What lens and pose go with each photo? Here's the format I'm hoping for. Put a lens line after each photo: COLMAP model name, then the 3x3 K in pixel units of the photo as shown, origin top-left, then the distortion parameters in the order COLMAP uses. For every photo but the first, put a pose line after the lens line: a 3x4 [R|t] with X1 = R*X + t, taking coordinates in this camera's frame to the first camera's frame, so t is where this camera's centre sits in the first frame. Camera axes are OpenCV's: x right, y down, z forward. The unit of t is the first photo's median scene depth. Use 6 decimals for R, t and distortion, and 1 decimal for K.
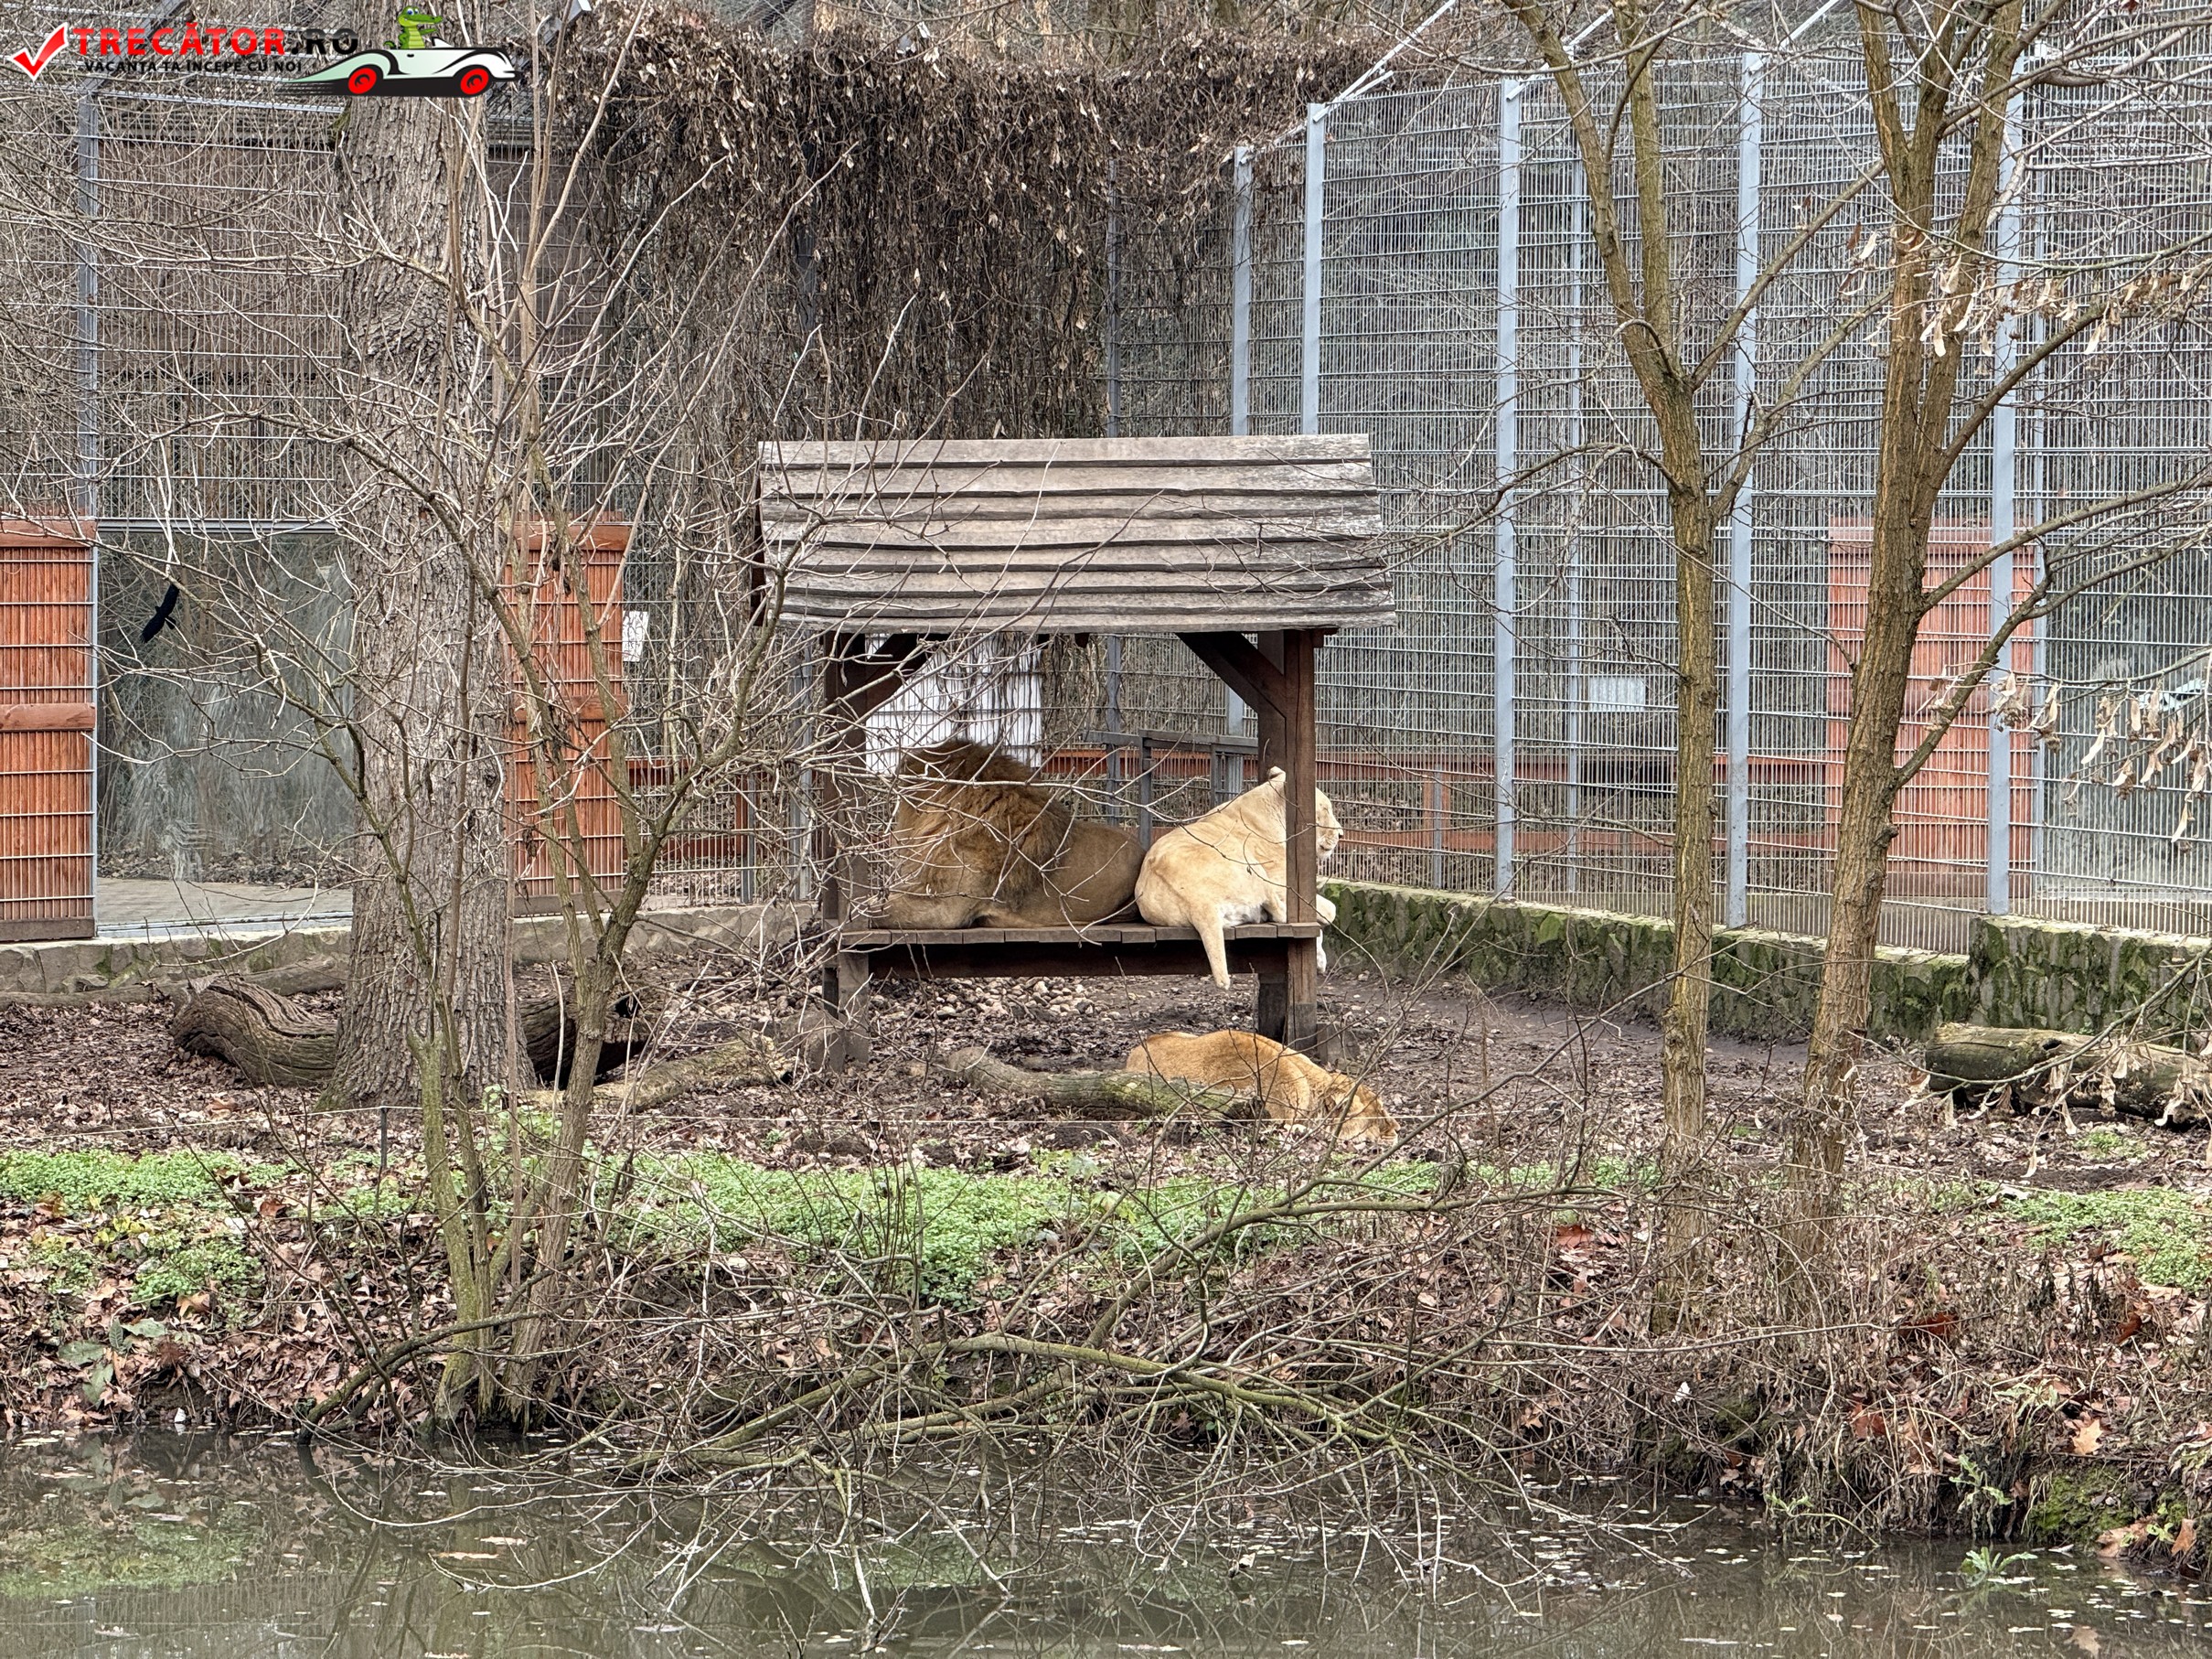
lens RADIAL K [[7823.0, 0, 1106.0], [0, 7823.0, 829.5], [0, 0, 1]] dist [0.213660, 1.814914]
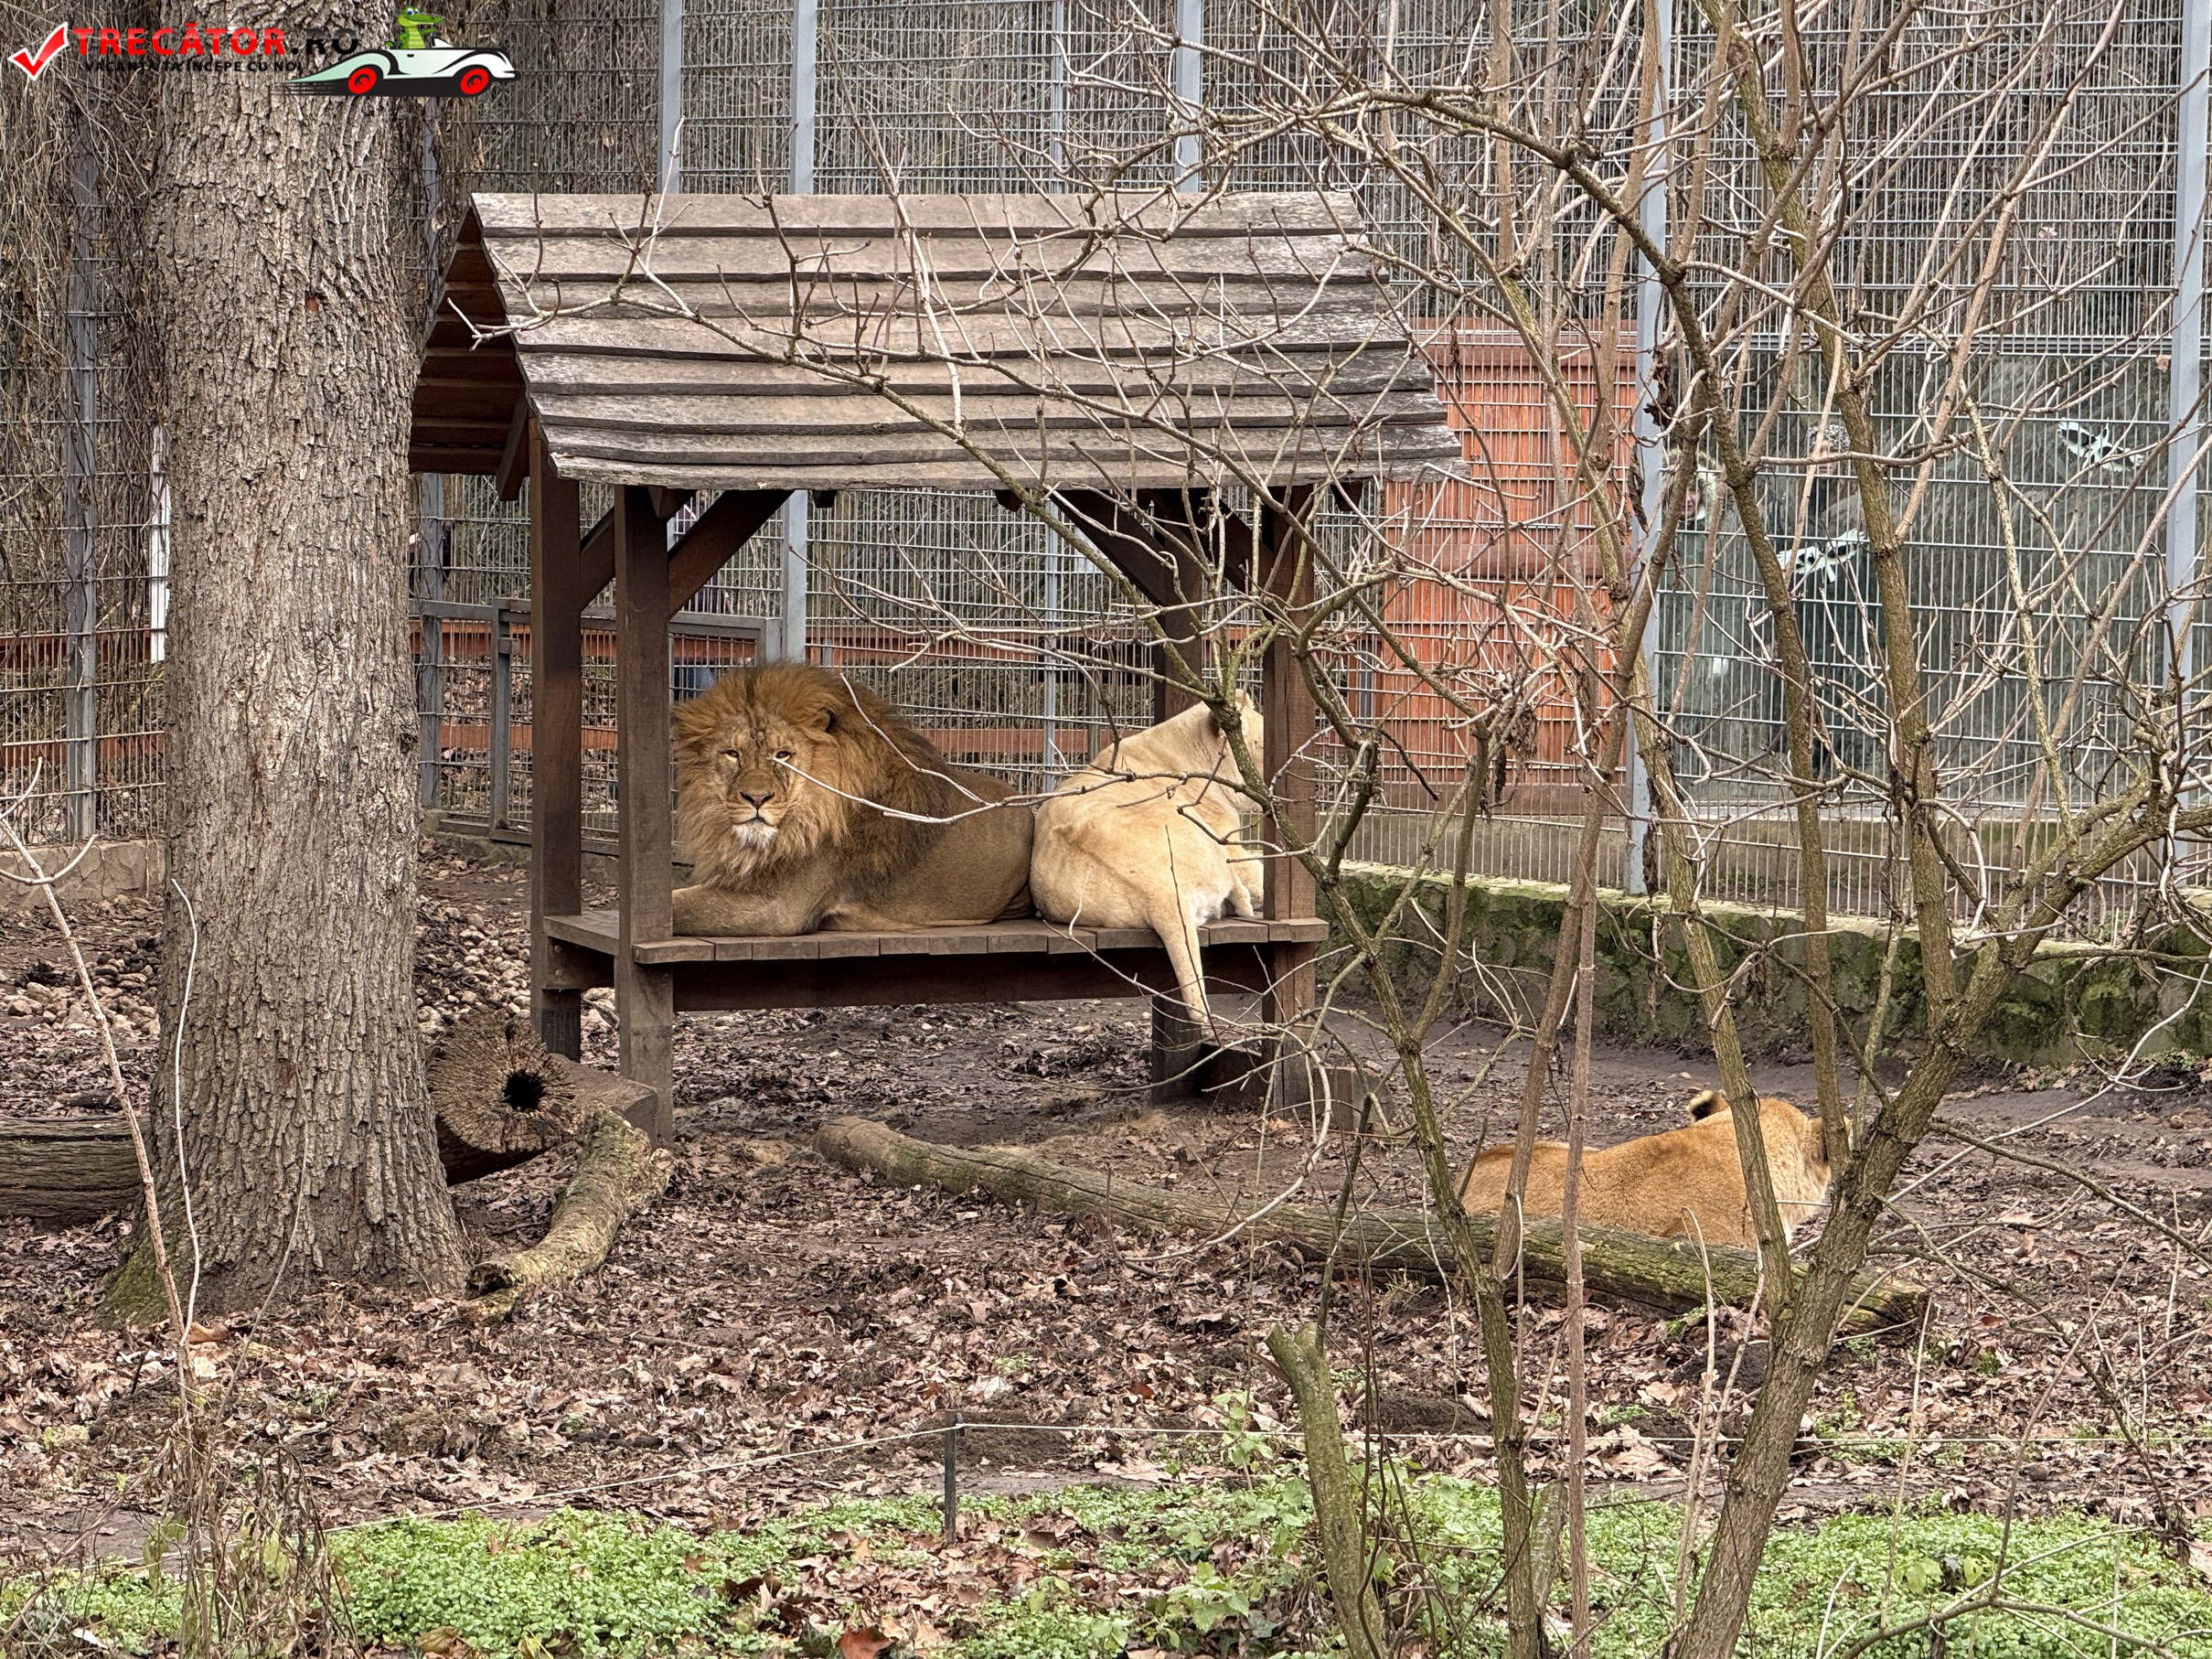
lens RADIAL K [[7823.0, 0, 1106.0], [0, 7823.0, 829.5], [0, 0, 1]] dist [0.213660, 1.814914]
pose [[0.970055, -0.009272, 0.242708, -0.153944], [0.002748, 0.999626, 0.027203, -0.014106], [-0.242870, -0.025721, 0.969718, 0.351502]]
